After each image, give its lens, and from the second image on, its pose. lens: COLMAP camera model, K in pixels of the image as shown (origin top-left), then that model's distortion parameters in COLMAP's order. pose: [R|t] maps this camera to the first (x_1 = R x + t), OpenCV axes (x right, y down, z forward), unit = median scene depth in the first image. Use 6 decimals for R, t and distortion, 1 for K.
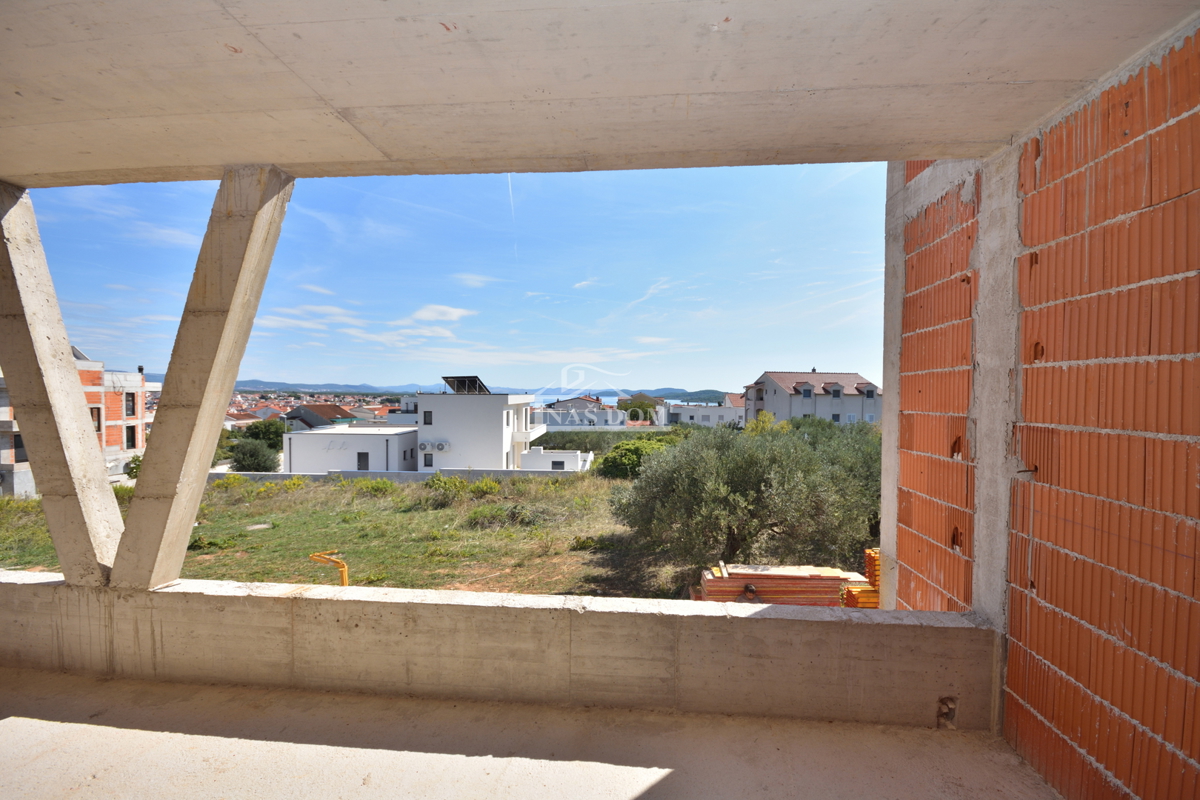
lens RADIAL K [[527.6, 0, 600.0], [0, 527.6, 400.0], [0, 0, 1]] dist [-0.019115, -0.000001]
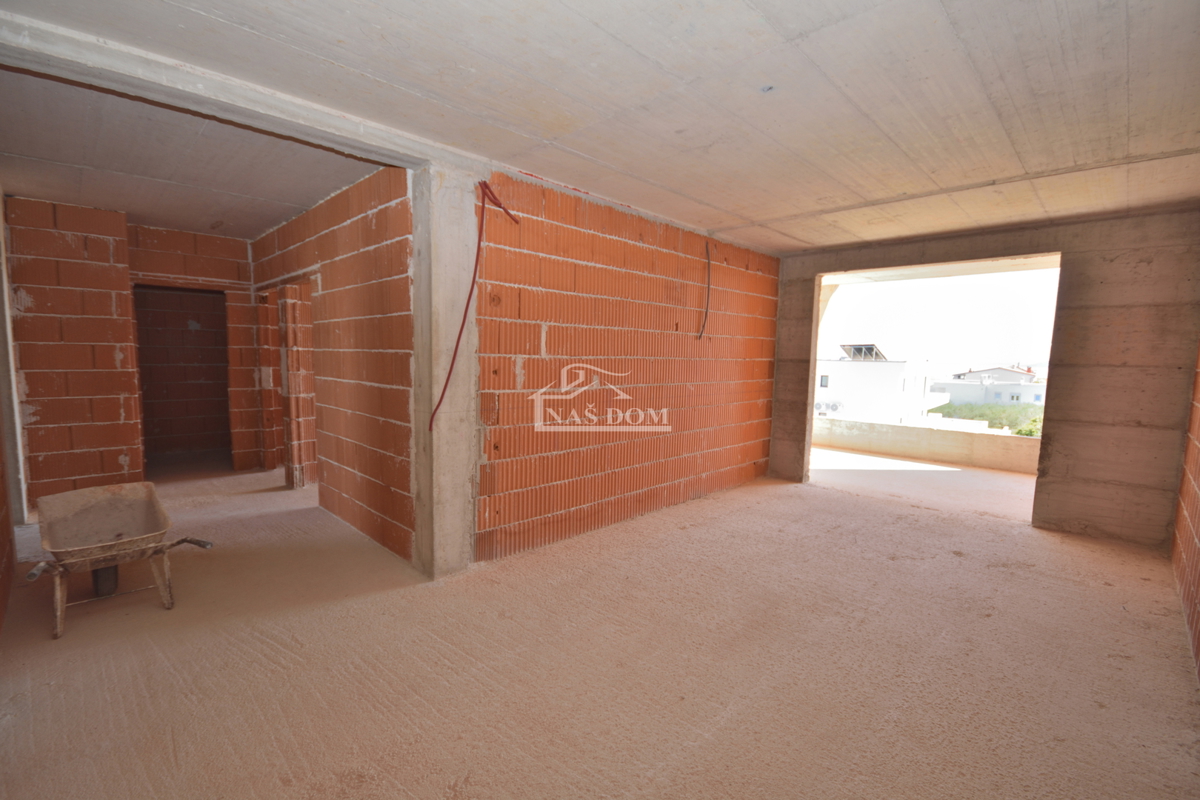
lens RADIAL K [[527.6, 0, 600.0], [0, 527.6, 400.0], [0, 0, 1]] dist [-0.019115, -0.000001]
pose [[0.768025, 0.057766, -0.637810, 0.064351], [-0.018375, 0.997501, 0.068215, 0.012478], [0.640157, -0.040671, 0.767167, -0.412647]]
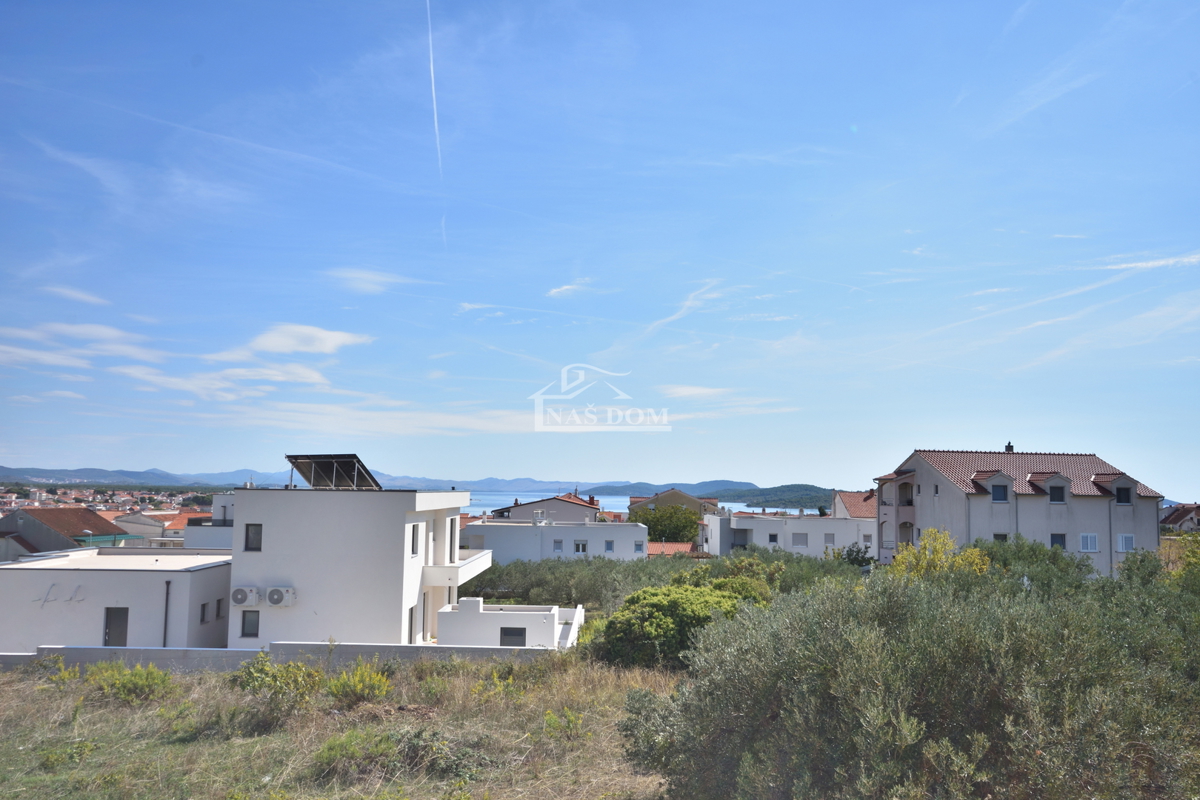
lens RADIAL K [[1075.3, 0, 600.0], [0, 1075.3, 400.0], [0, 0, 1]] dist [0.020984, 0.012037]
pose [[0.999979, 0.006407, -0.001018, 0.003453], [-0.006475, 0.995341, -0.096203, 0.001210], [0.000397, 0.096208, 0.995361, -0.060644]]
